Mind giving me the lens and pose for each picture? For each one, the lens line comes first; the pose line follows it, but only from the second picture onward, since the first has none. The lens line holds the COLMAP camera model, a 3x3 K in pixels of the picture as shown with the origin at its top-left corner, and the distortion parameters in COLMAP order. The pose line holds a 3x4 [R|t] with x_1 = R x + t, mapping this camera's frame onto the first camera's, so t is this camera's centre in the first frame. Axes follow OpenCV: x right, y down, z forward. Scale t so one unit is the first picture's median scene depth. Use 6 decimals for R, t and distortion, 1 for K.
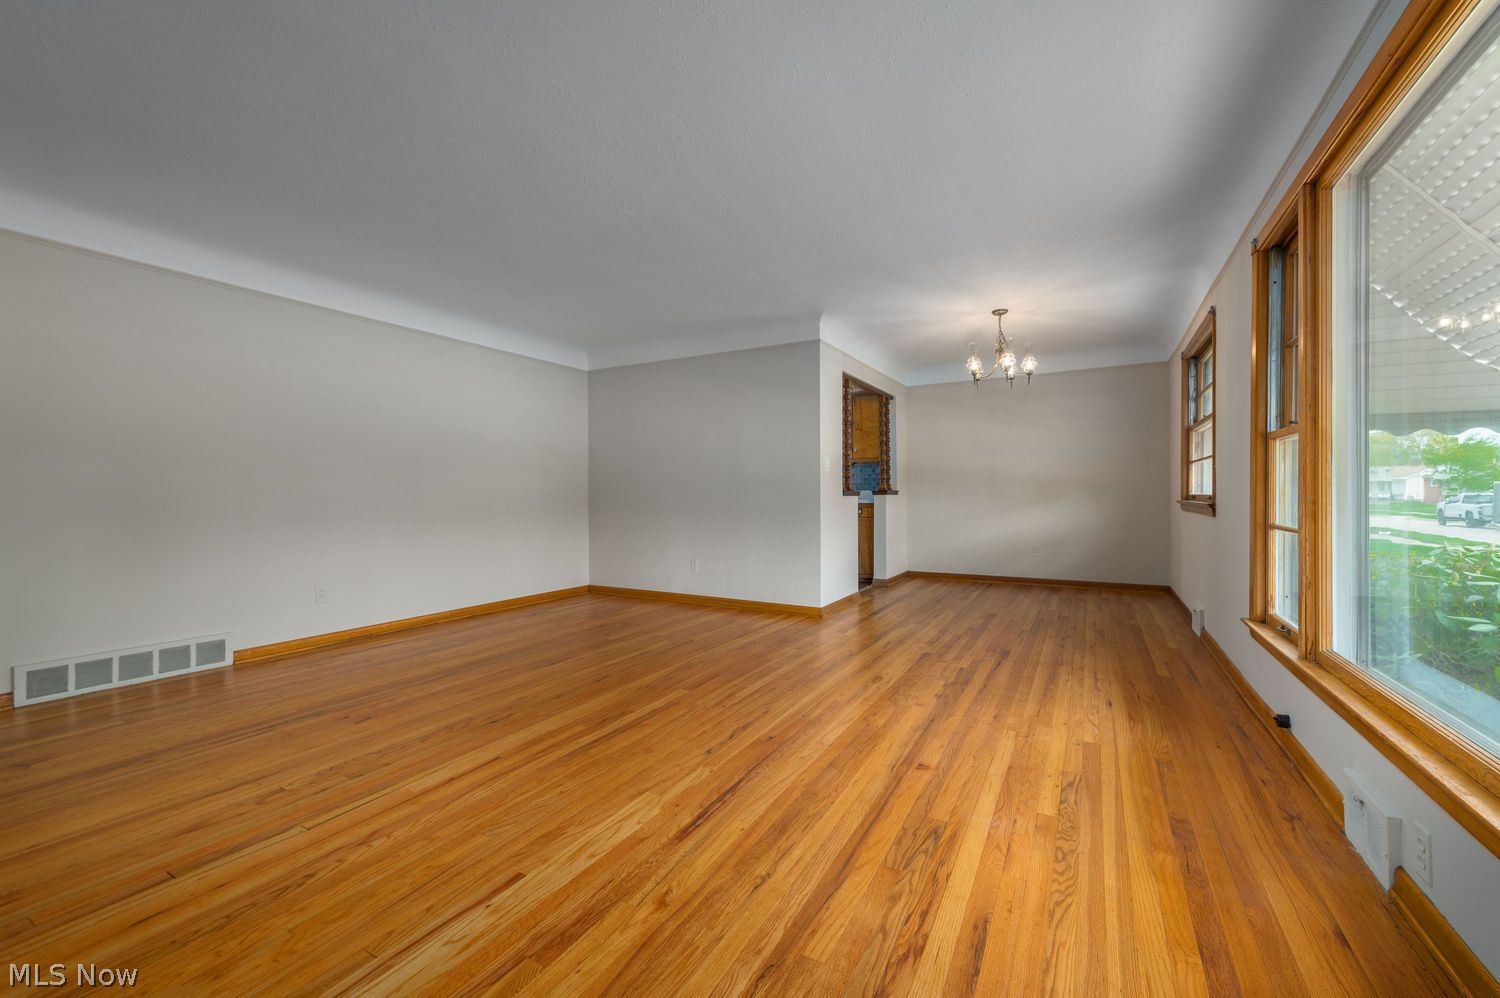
lens RADIAL K [[591.9, 0, 767.0], [0, 591.9, 495.1], [0, 0, 1]] dist [0.015025, -0.004719]
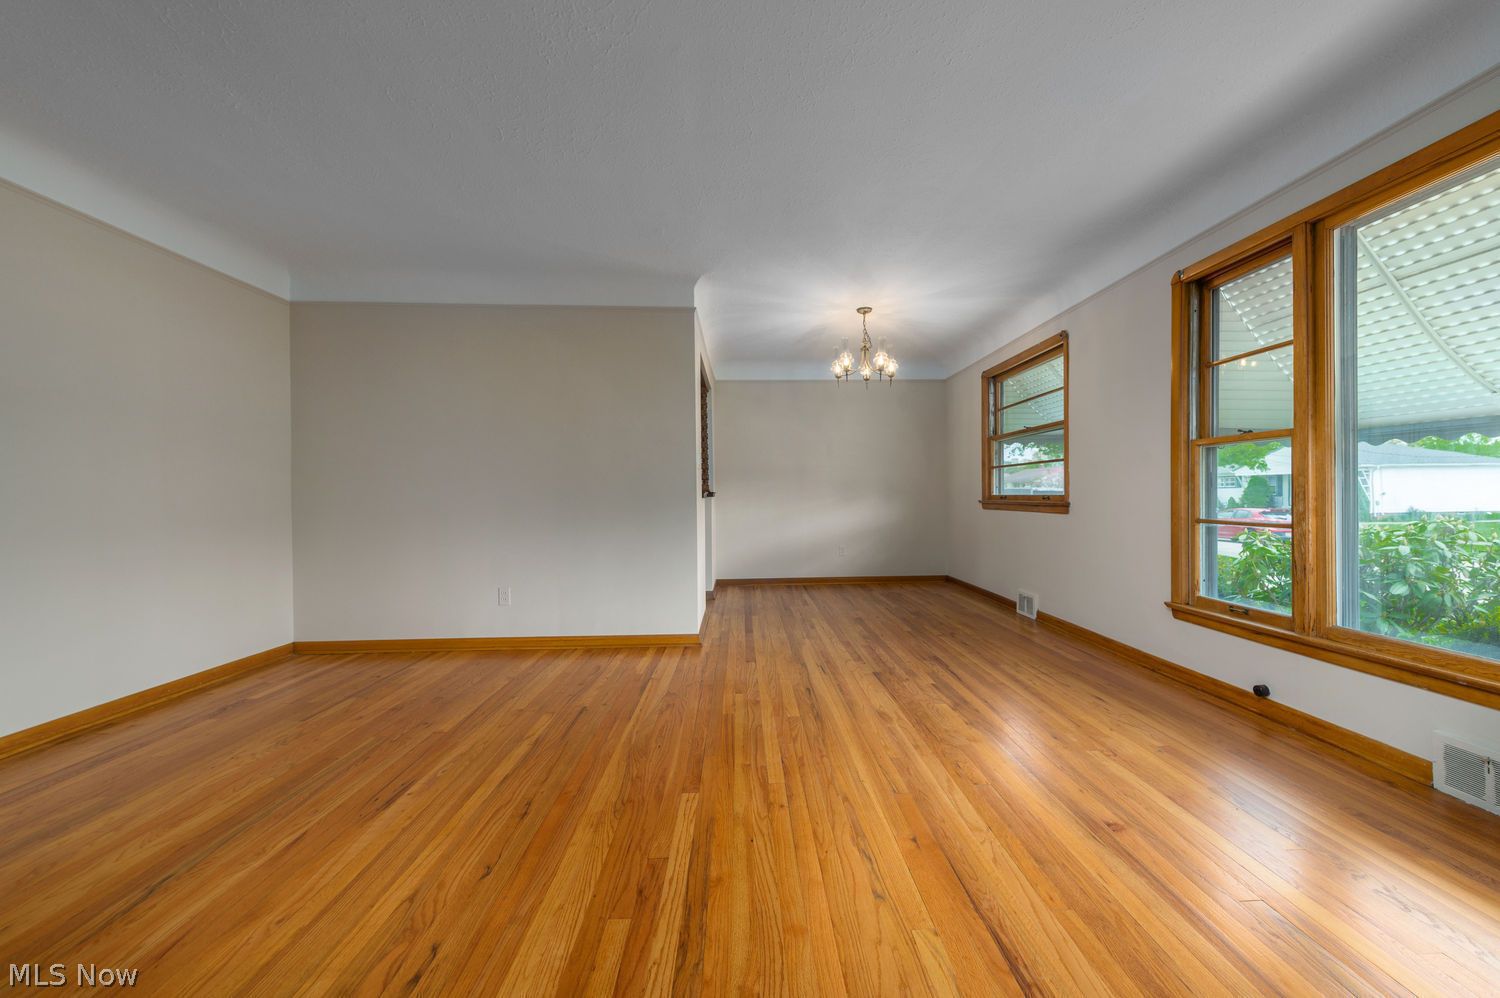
lens RADIAL K [[591.9, 0, 771.6], [0, 591.9, 492.5], [0, 0, 1]] dist [0.015025, -0.004719]
pose [[0.851481, 0.000281, 0.524385, -0.351553], [0.005411, 0.999942, -0.009322, 0.002939], [-0.524357, 0.010775, 0.851430, 0.338223]]
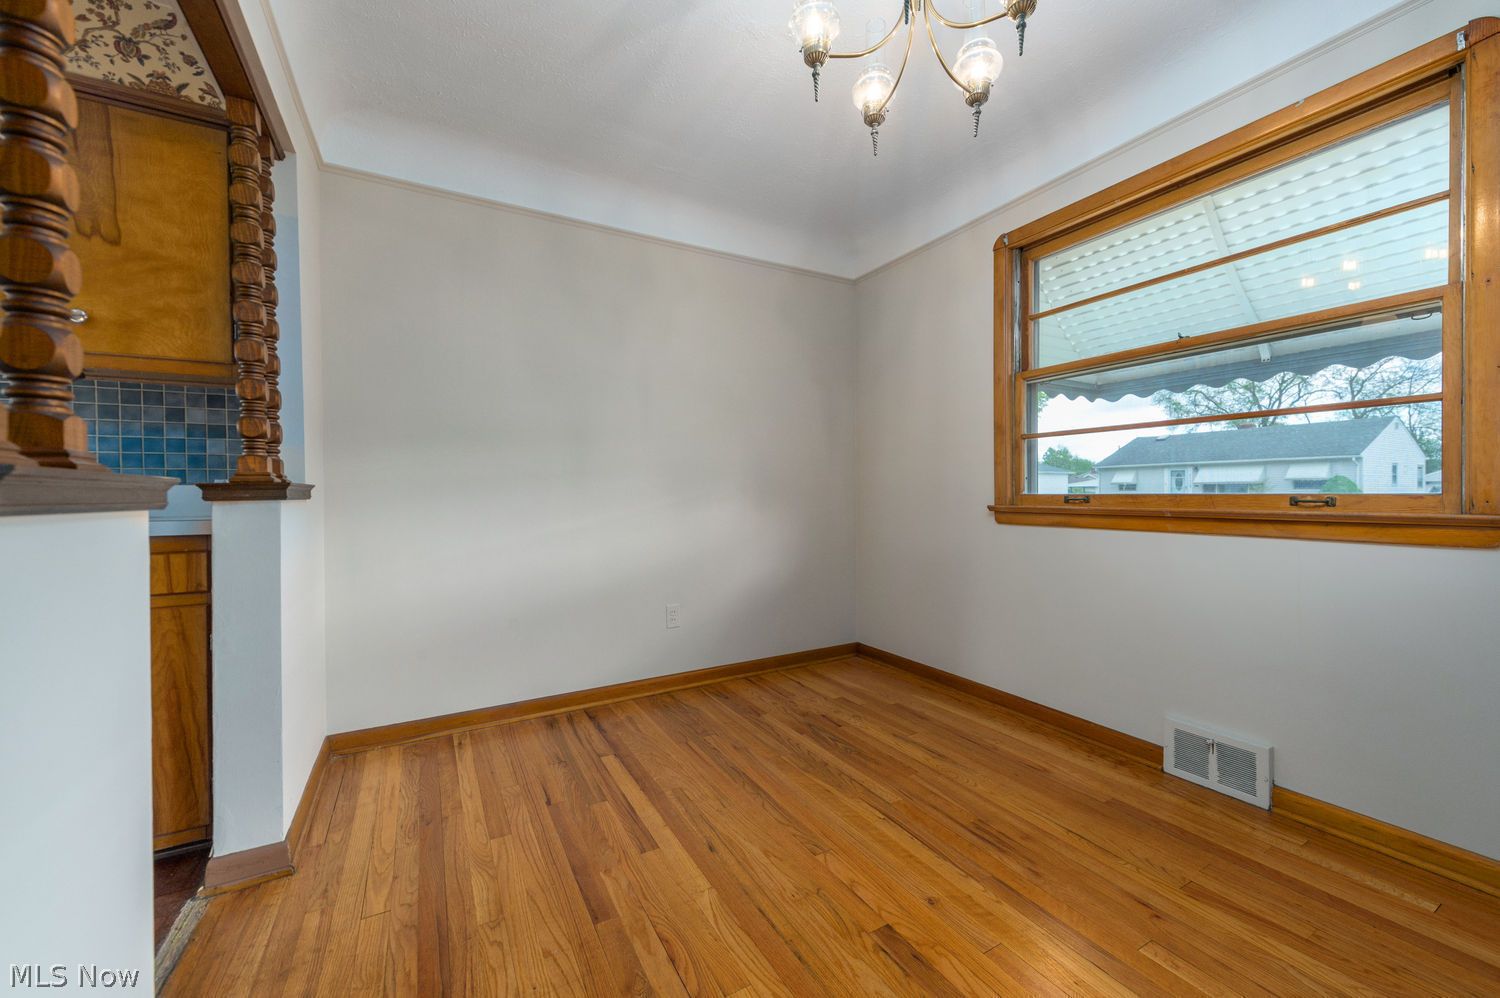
lens RADIAL K [[591.9, 0, 773.7], [0, 591.9, 493.9], [0, 0, 1]] dist [0.015025, -0.004719]
pose [[0.508645, -0.001293, 0.860975, 0.164704], [0.006457, 0.999976, -0.002314, -0.002529], [-0.860952, 0.006736, 0.508642, 1.263040]]
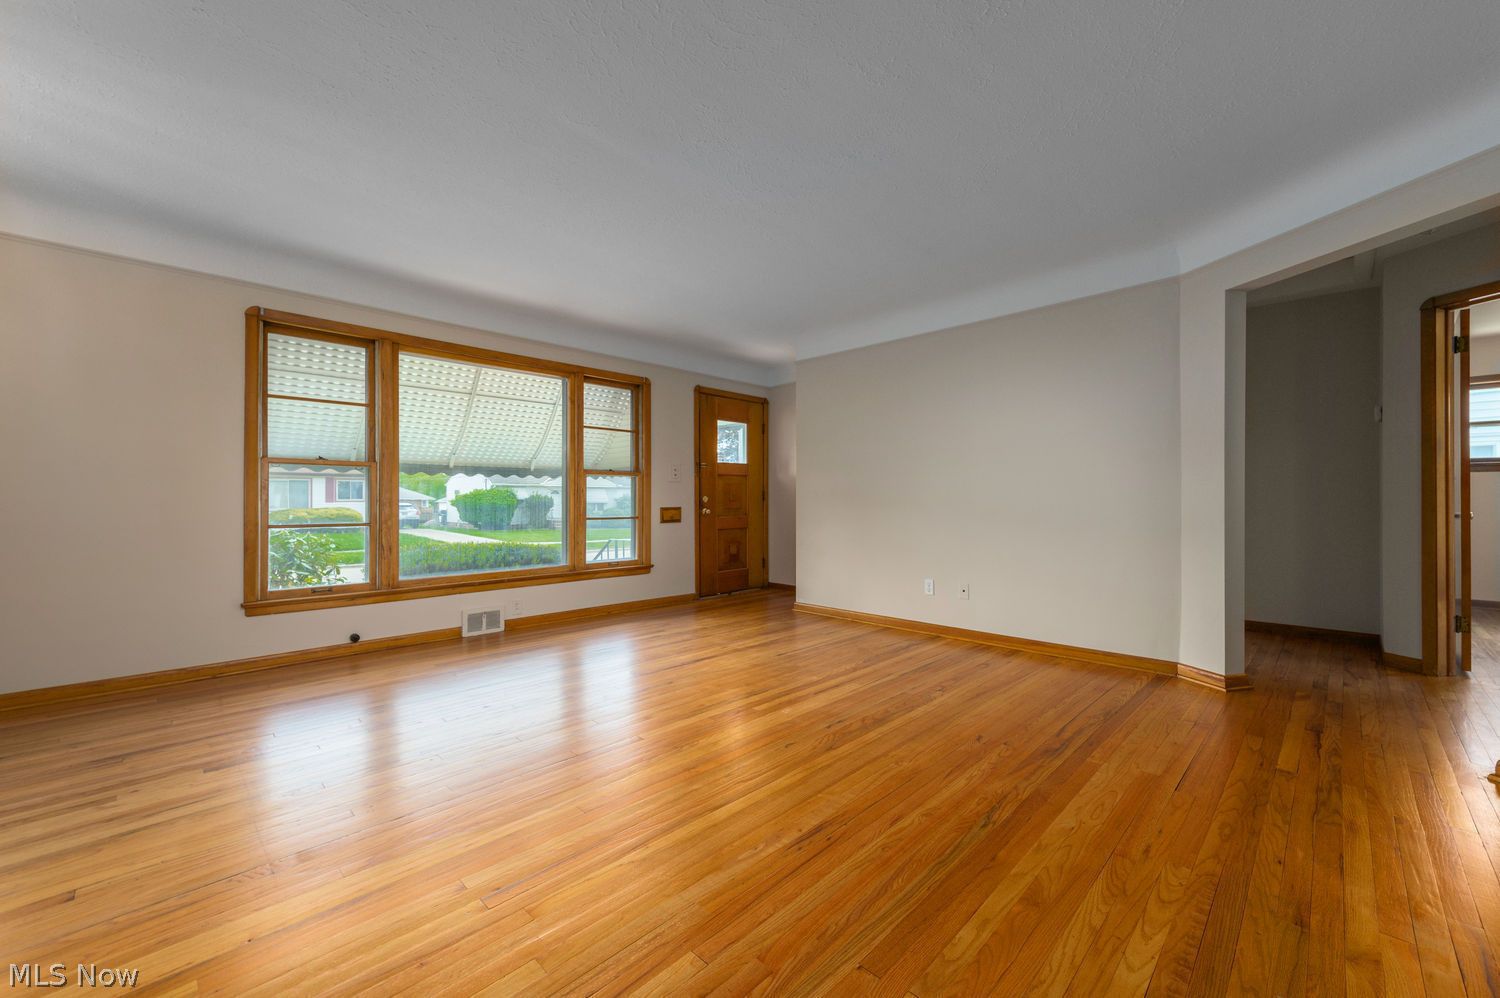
lens RADIAL K [[591.9, 0, 765.8], [0, 591.9, 490.8], [0, 0, 1]] dist [0.015025, -0.004719]
pose [[-0.965095, 0.008176, 0.261774, -0.456415], [0.004314, 0.999873, -0.015326, -0.002063], [-0.261866, -0.013662, -0.965008, 1.527217]]
